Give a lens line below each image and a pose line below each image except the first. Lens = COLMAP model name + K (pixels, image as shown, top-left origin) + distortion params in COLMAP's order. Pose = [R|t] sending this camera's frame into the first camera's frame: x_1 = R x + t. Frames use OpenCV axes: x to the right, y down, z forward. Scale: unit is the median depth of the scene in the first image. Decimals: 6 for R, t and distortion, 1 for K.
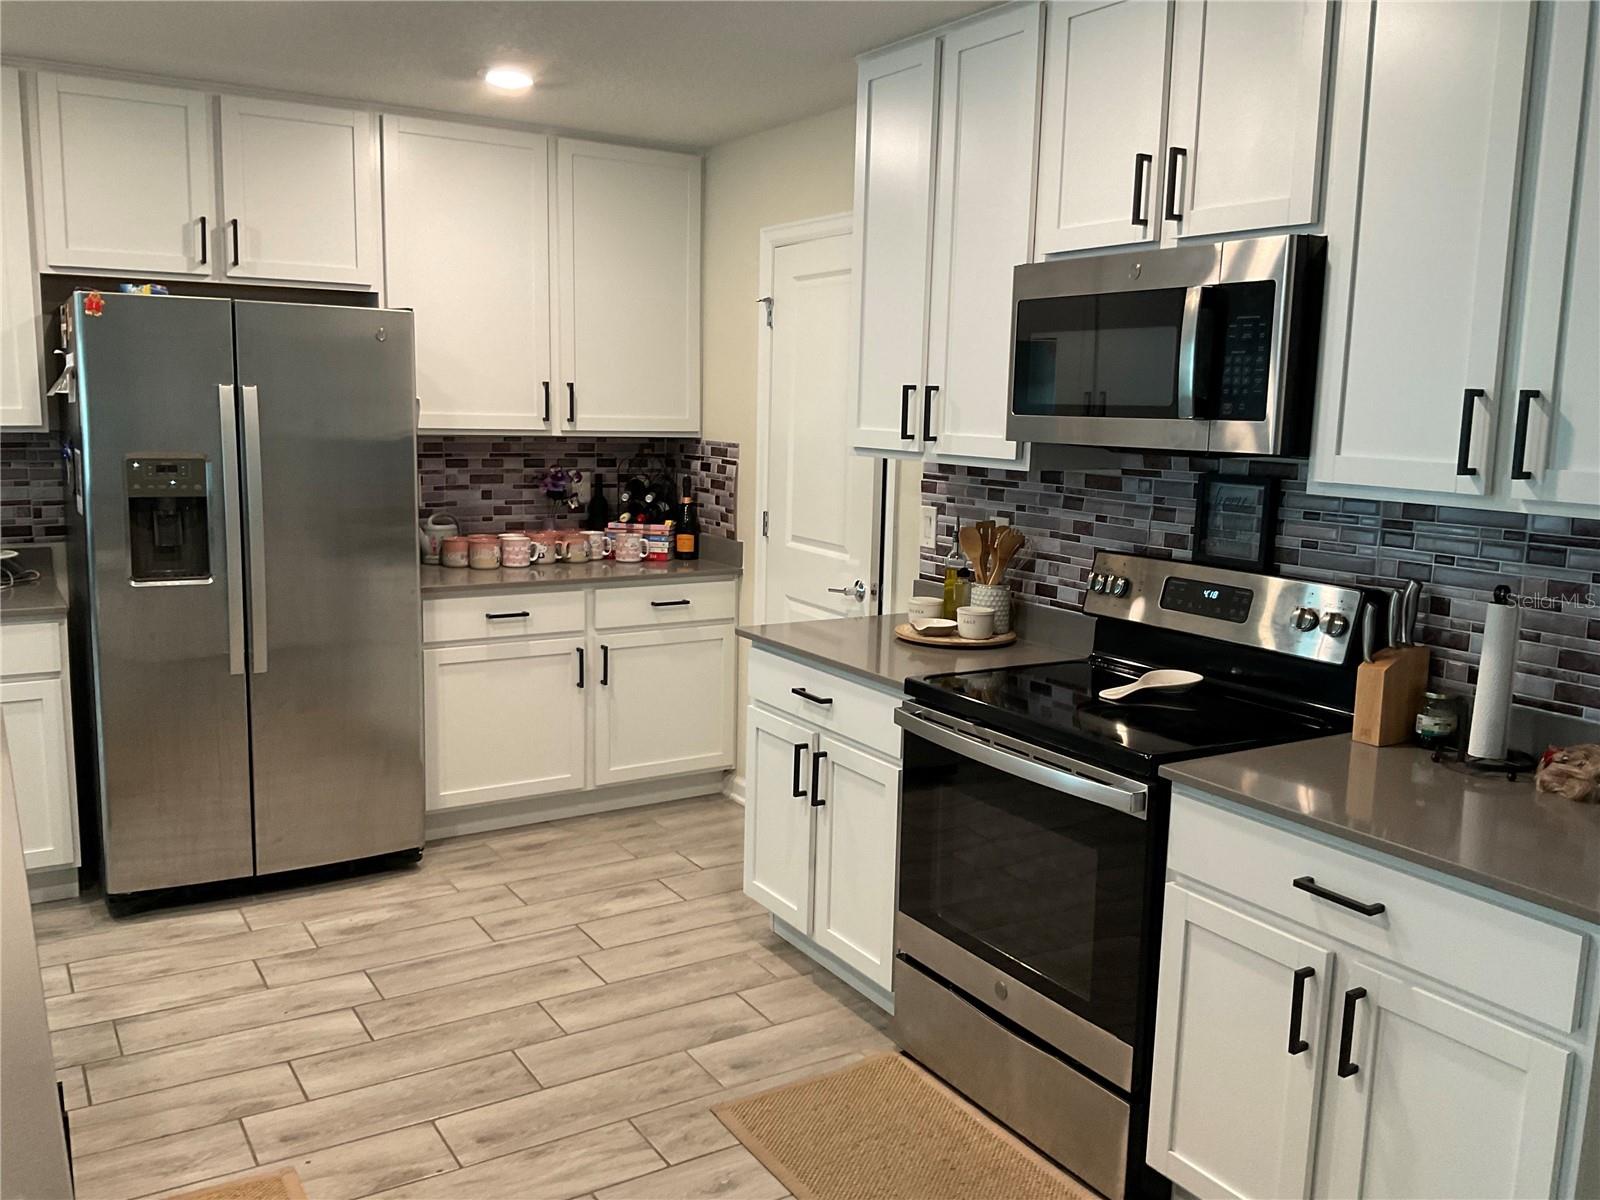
lens RADIAL K [[1311.1, 0, 800.0], [0, 1311.1, 600.0], [0, 0, 1]] dist [-0.001784, -0.001153]
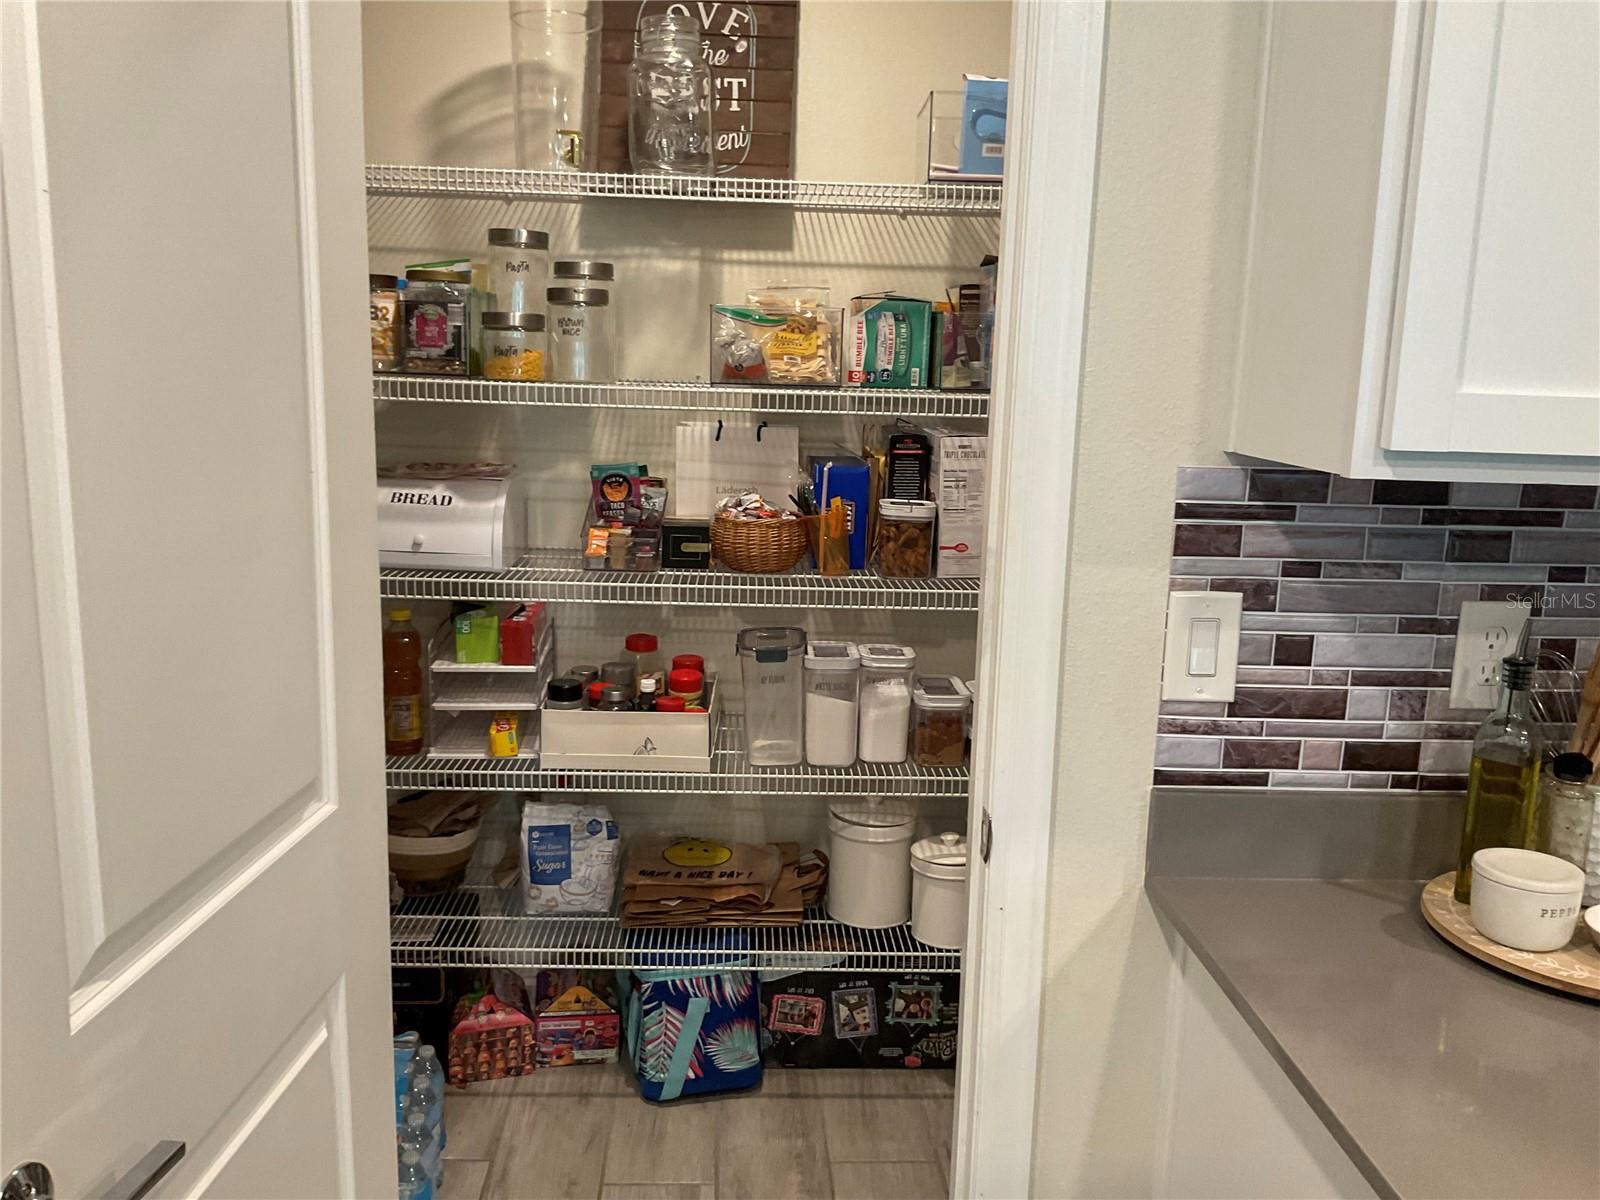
lens RADIAL K [[1311.1, 0, 800.0], [0, 1311.1, 600.0], [0, 0, 1]] dist [-0.001784, -0.001153]
pose [[0.492541, -0.148381, 0.857547, -0.281510], [0.117003, 0.987703, 0.103700, -0.123514], [-0.862389, 0.049259, 0.503845, 0.931411]]
